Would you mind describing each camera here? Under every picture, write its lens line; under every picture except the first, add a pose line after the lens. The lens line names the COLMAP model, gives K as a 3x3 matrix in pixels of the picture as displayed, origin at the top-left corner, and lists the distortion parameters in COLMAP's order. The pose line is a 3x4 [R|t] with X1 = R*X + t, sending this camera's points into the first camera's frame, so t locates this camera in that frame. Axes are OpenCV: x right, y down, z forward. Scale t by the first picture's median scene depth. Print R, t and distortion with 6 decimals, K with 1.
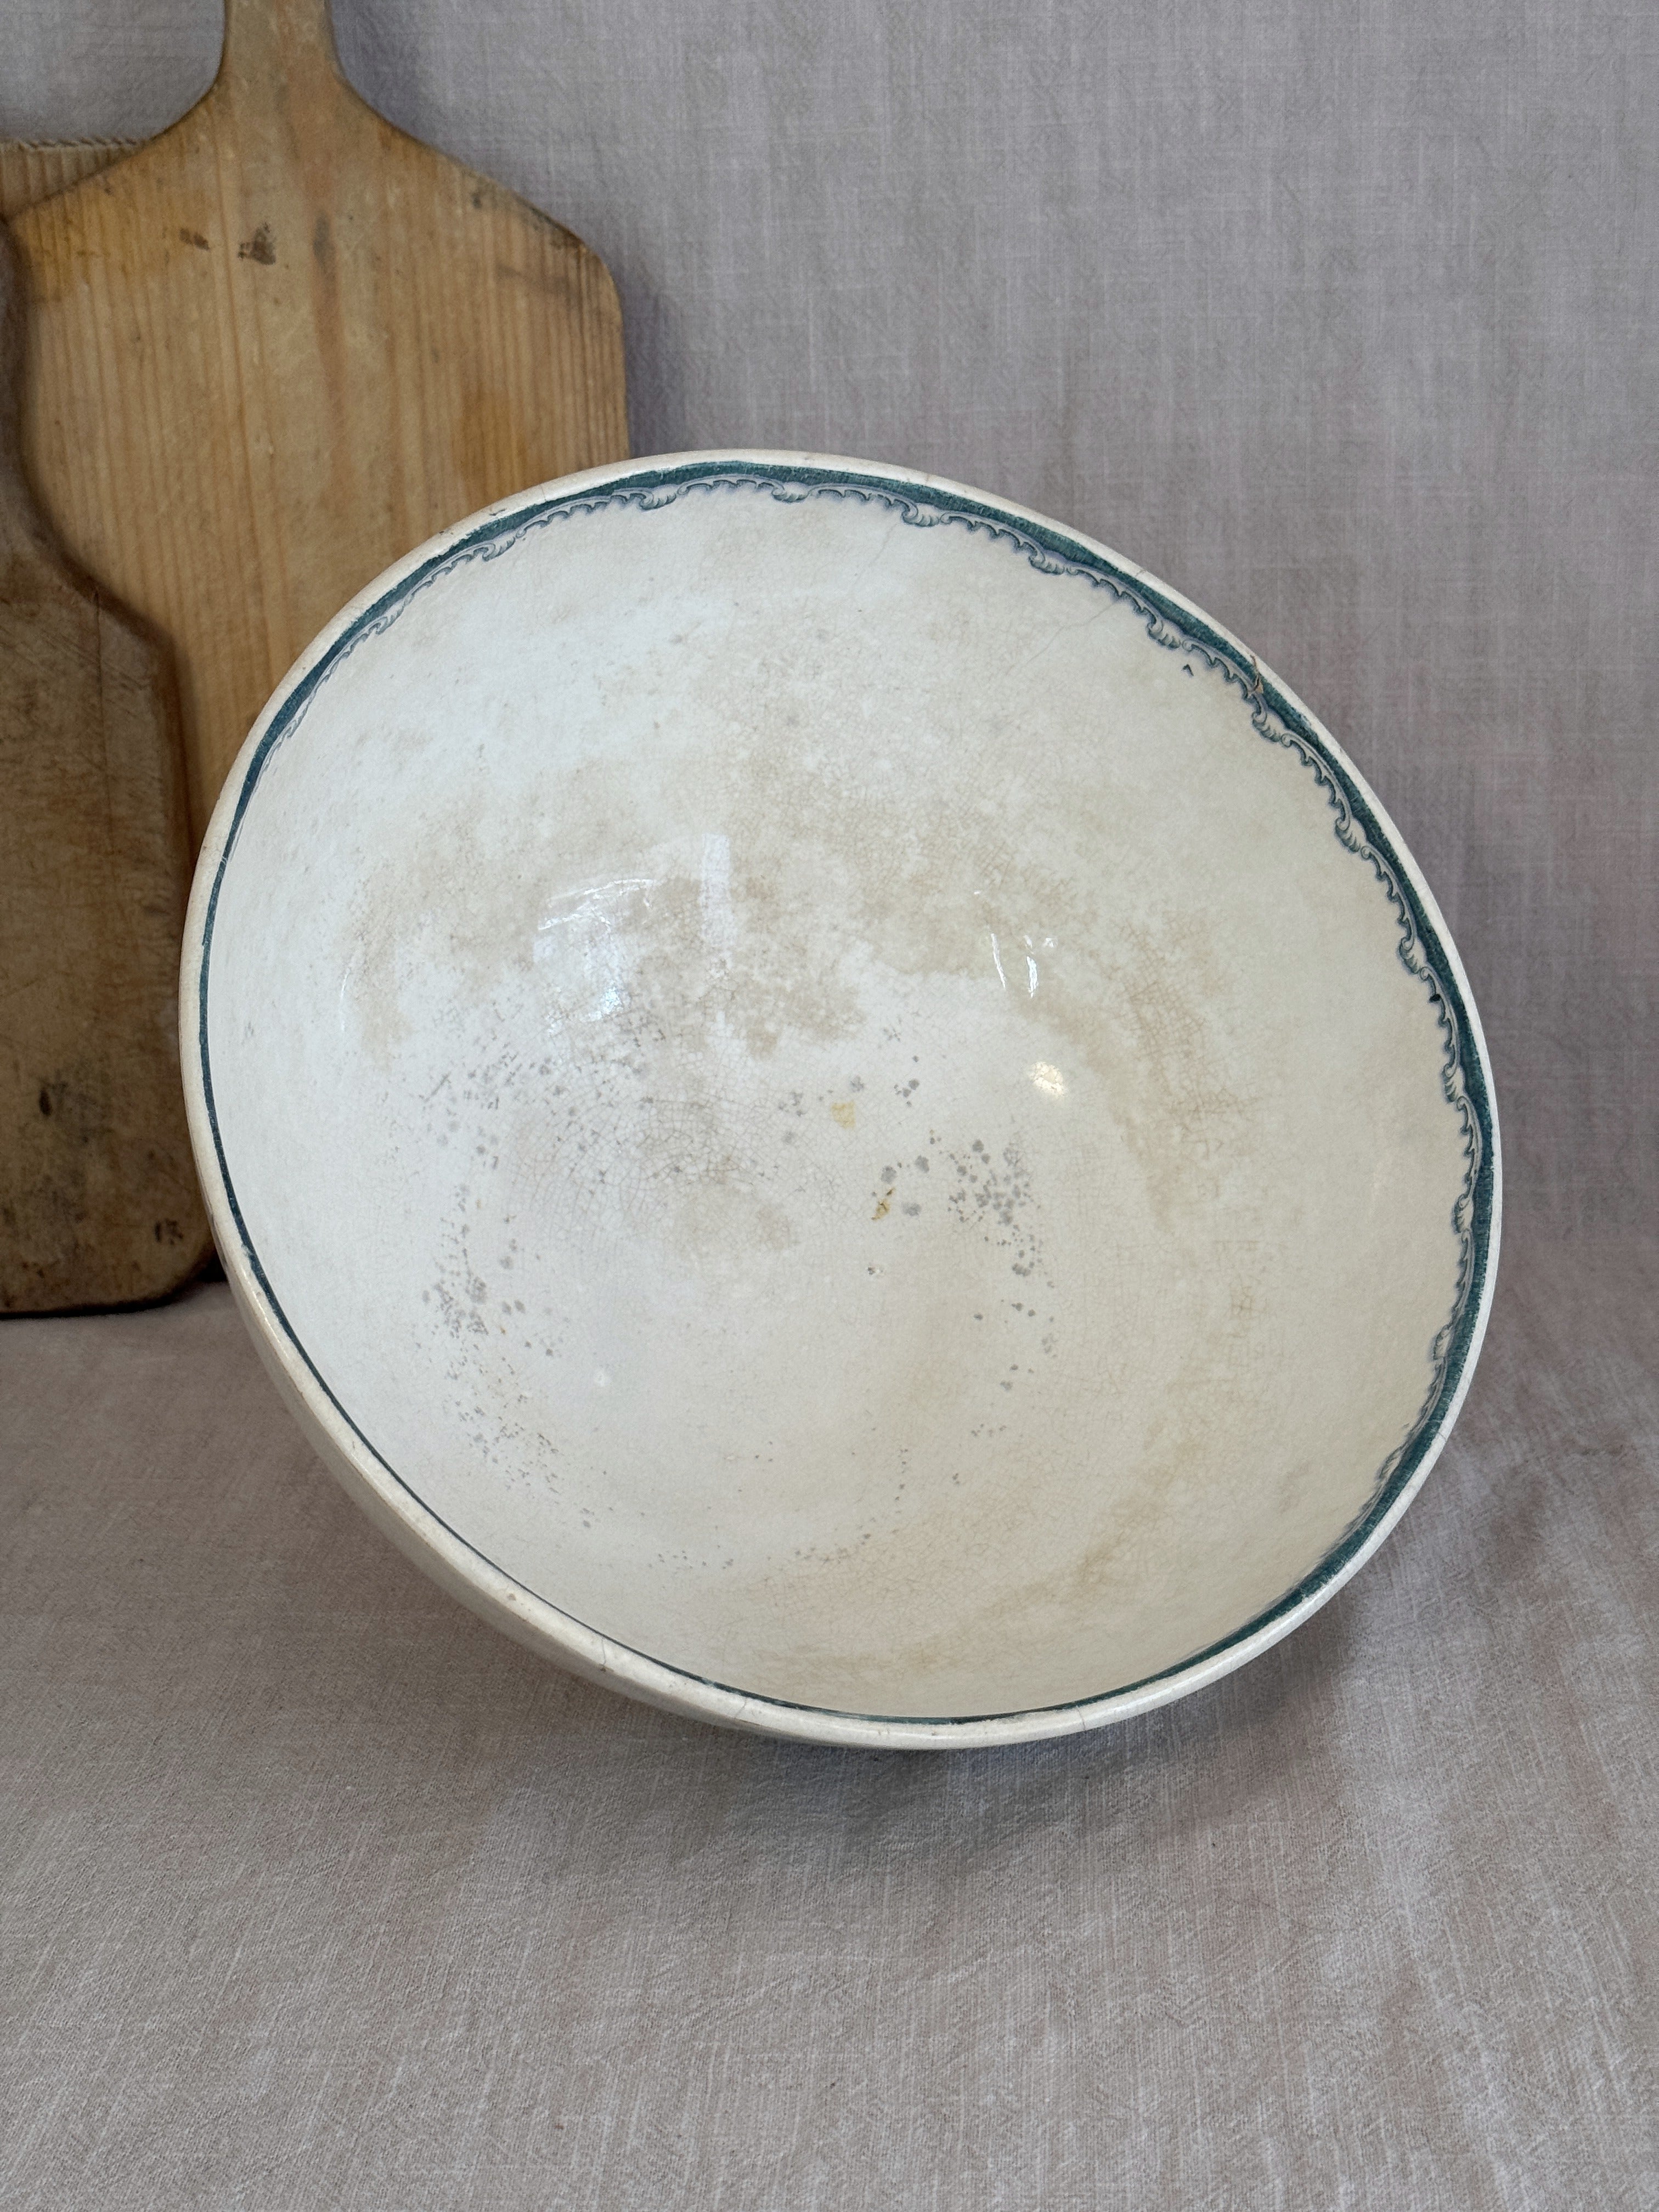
lens RADIAL K [[3068.9, 0, 826.0], [0, 3068.9, 1109.8], [0, 0, 1]] dist [0.233478, -0.647667]
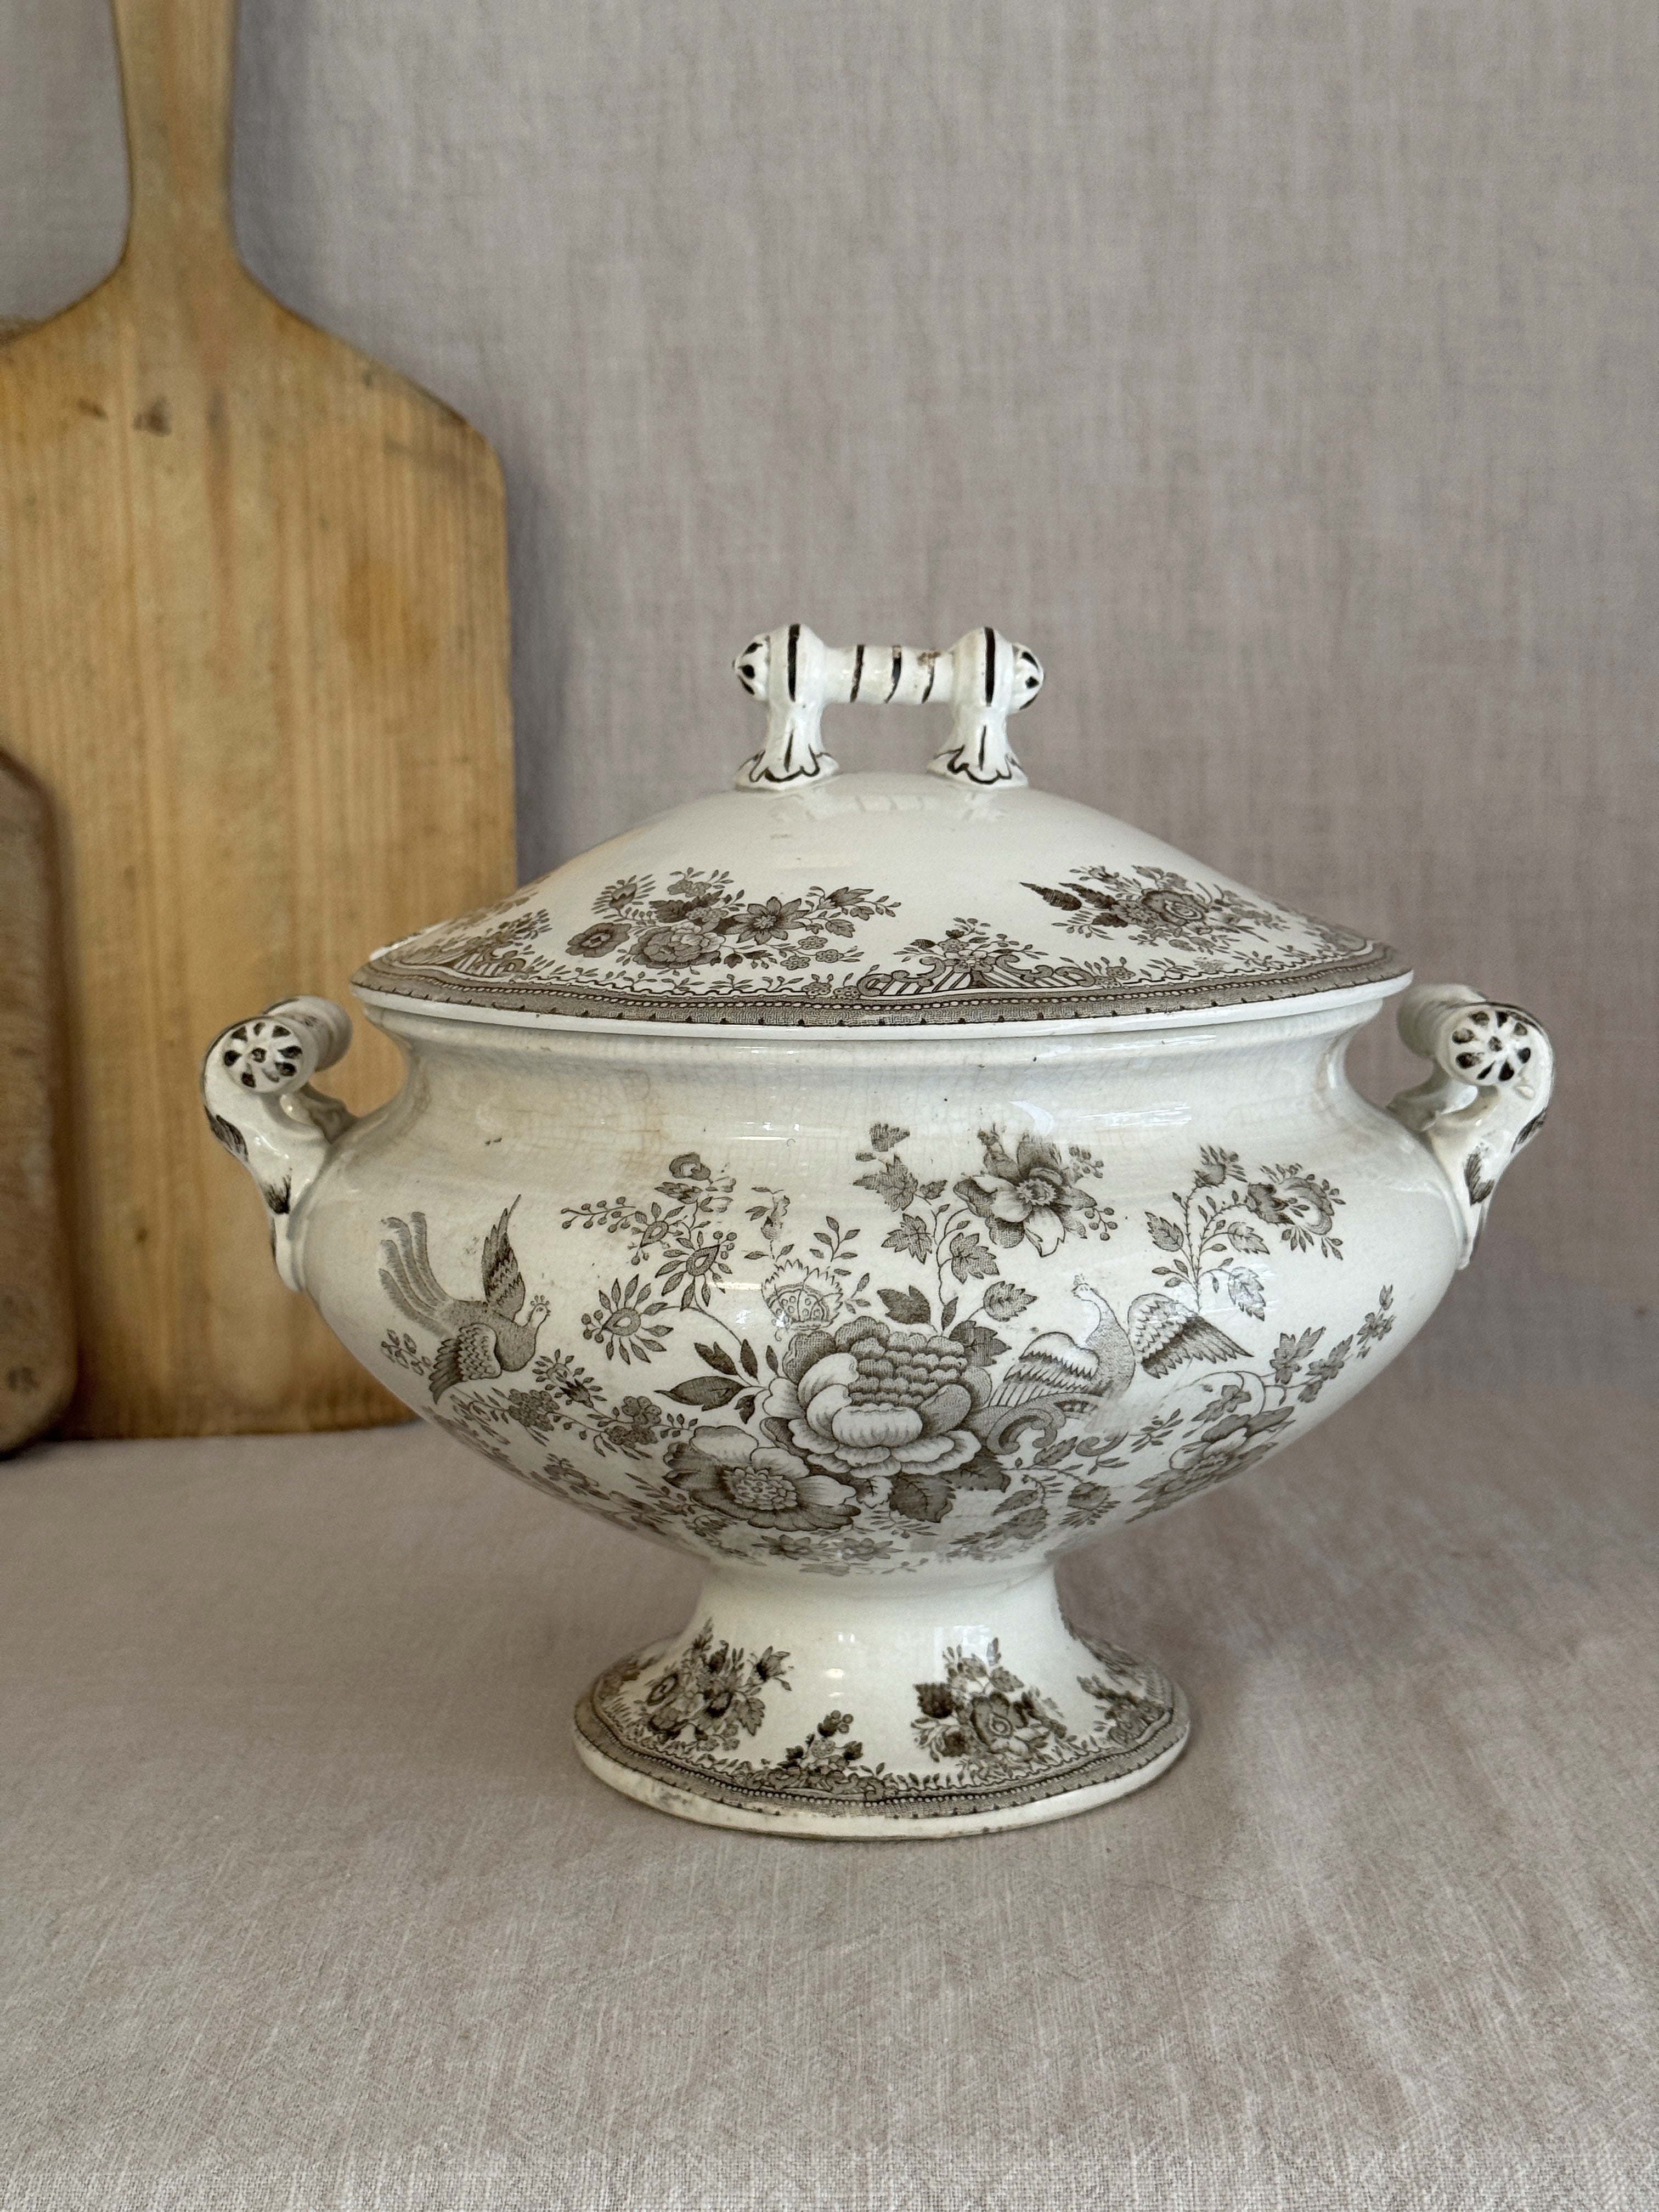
lens RADIAL K [[3082.6, 0, 841.5], [0, 3082.6, 1105.2], [0, 0, 1]] dist [0.223973, -0.624234]
pose [[0.998118, 0.008669, 0.060702, -0.020884], [0.000749, 0.988157, -0.153442, 0.155936], [-0.061313, 0.153199, 0.986291, -0.008599]]
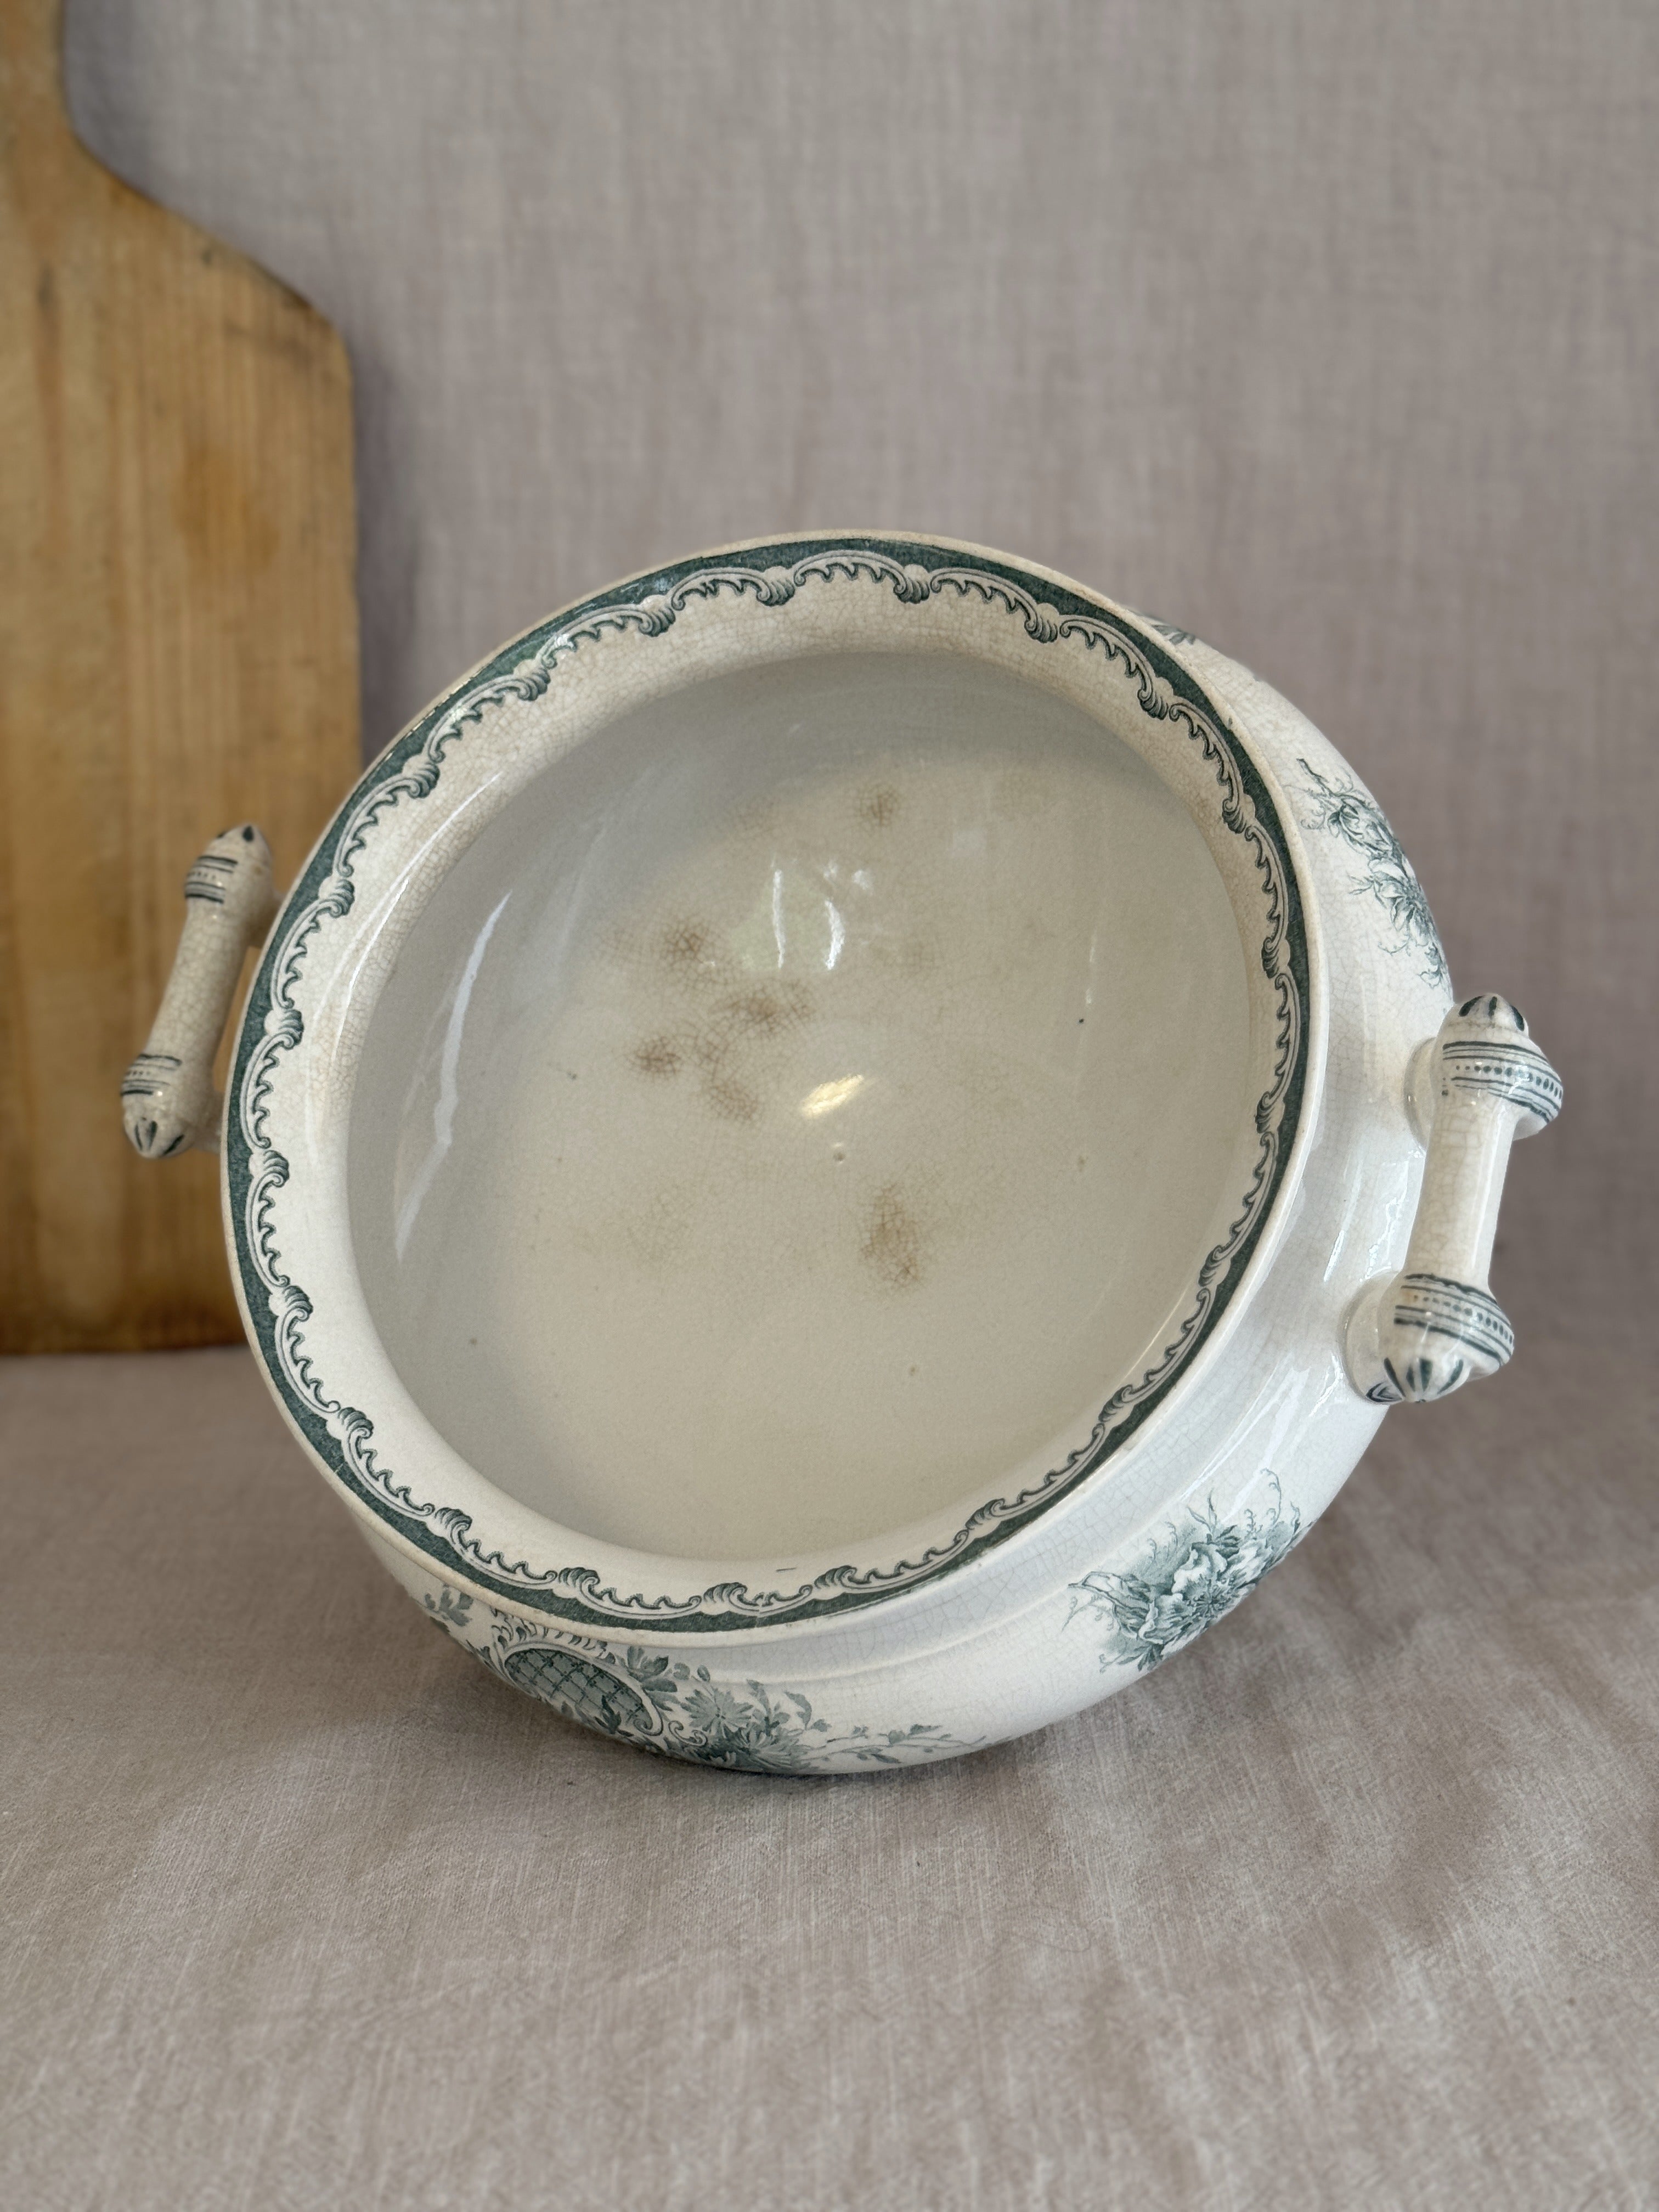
lens RADIAL K [[3068.9, 0, 826.0], [0, 3068.9, 1109.8], [0, 0, 1]] dist [0.233478, -0.647667]
pose [[0.996003, 0.023849, 0.086076, 0.008014], [-0.016249, 0.995993, -0.087937, 0.089944], [-0.087828, 0.086187, 0.992400, 0.024291]]
